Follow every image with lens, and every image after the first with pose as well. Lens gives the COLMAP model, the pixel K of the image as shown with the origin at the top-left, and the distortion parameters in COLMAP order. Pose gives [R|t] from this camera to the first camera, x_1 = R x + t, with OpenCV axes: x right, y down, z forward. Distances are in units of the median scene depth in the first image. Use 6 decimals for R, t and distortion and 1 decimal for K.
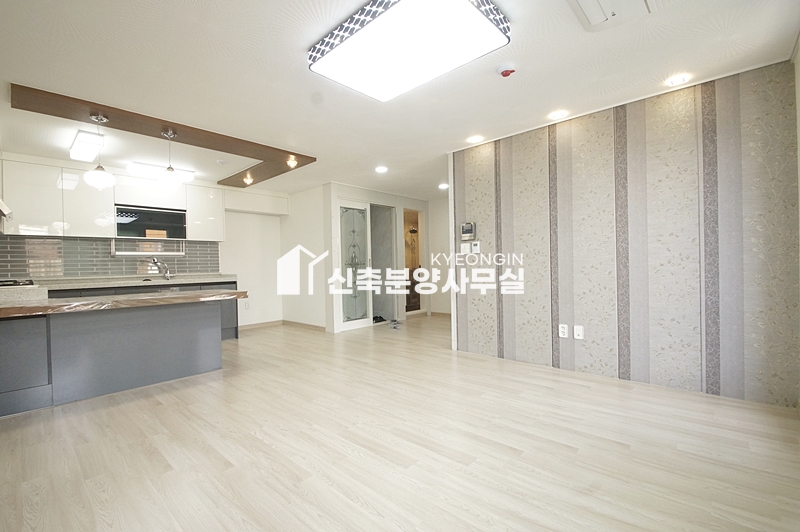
lens RADIAL K [[352.8, 0, 384.0], [0, 352.8, 269.5], [0, 0, 1]] dist [0.000027, -0.007828]
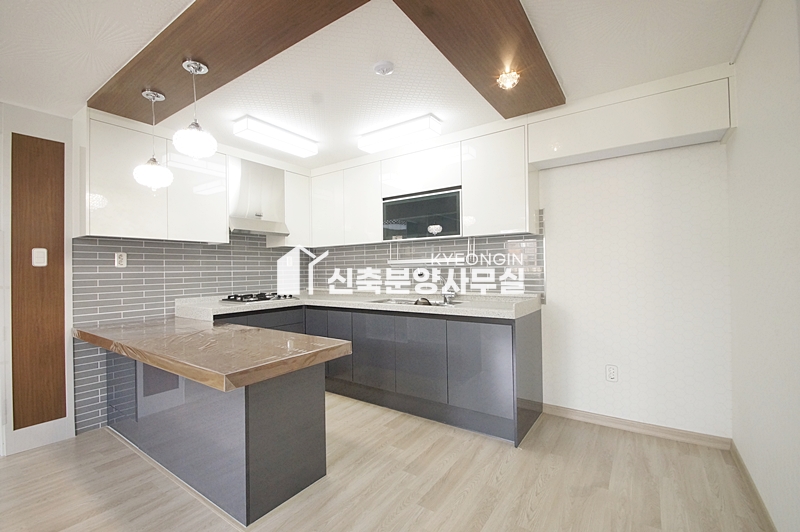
lens RADIAL K [[352.8, 0, 385.5], [0, 352.8, 267.2], [0, 0, 1]] dist [0.000027, -0.007828]
pose [[0.134967, 0.014888, -0.990738, 0.005380], [0.001281, 0.999884, 0.015200, -0.048312], [0.990849, -0.003320, 0.134932, 0.926012]]
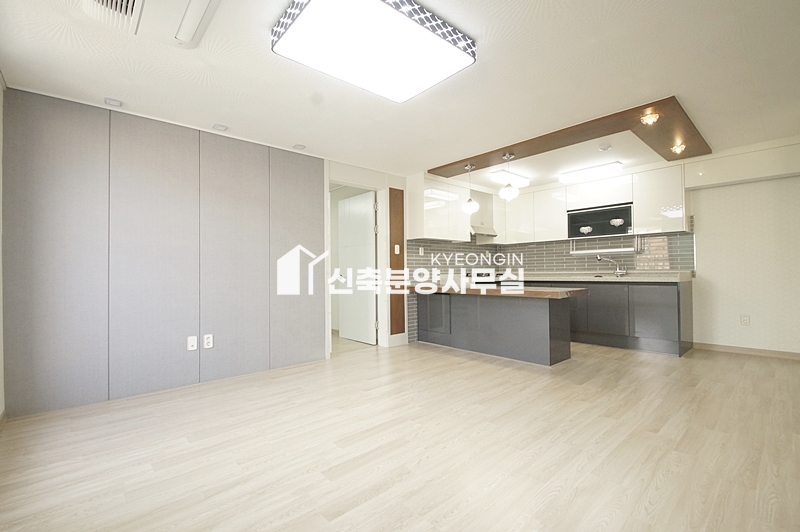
lens RADIAL K [[352.8, 0, 383.4], [0, 352.8, 269.9], [0, 0, 1]] dist [0.000027, -0.007828]
pose [[-0.099908, 0.017598, -0.994841, 0.487282], [0.003523, 0.999844, 0.017332, -0.011585], [0.994990, -0.001774, -0.099954, 0.520228]]
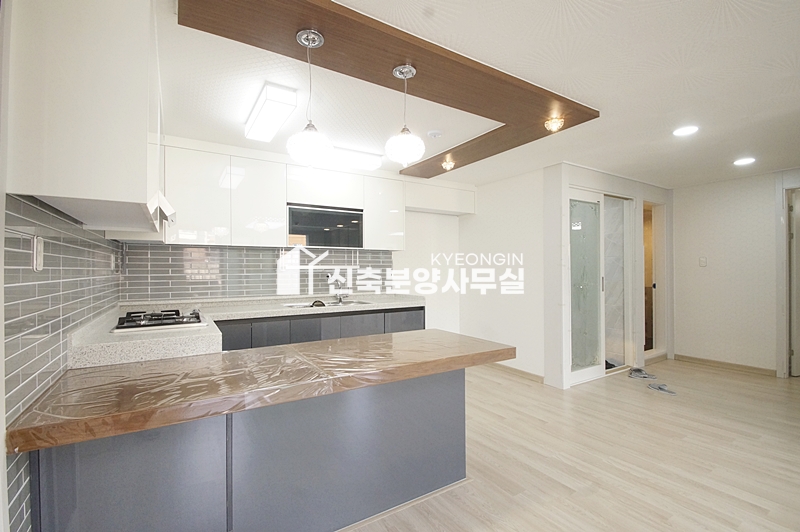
lens RADIAL K [[352.8, 0, 381.1], [0, 352.8, 268.4], [0, 0, 1]] dist [0.000027, -0.007828]
pose [[0.960972, 0.018446, -0.276029, -0.363791], [-0.021020, 0.999759, -0.006369, -0.044683], [0.275844, 0.011923, 0.961128, 0.335602]]
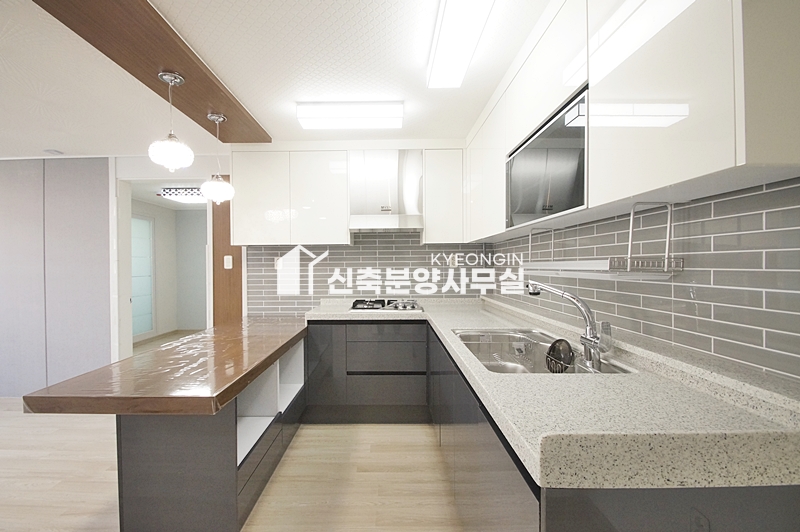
lens RADIAL K [[352.8, 0, 400.5], [0, 352.8, 267.0], [0, 0, 1]] dist [0.000027, -0.007828]
pose [[-0.726880, 0.036885, -0.685773, -0.368946], [0.018144, 0.999240, 0.034513, -0.065634], [0.686524, 0.012644, -0.726997, 1.275947]]
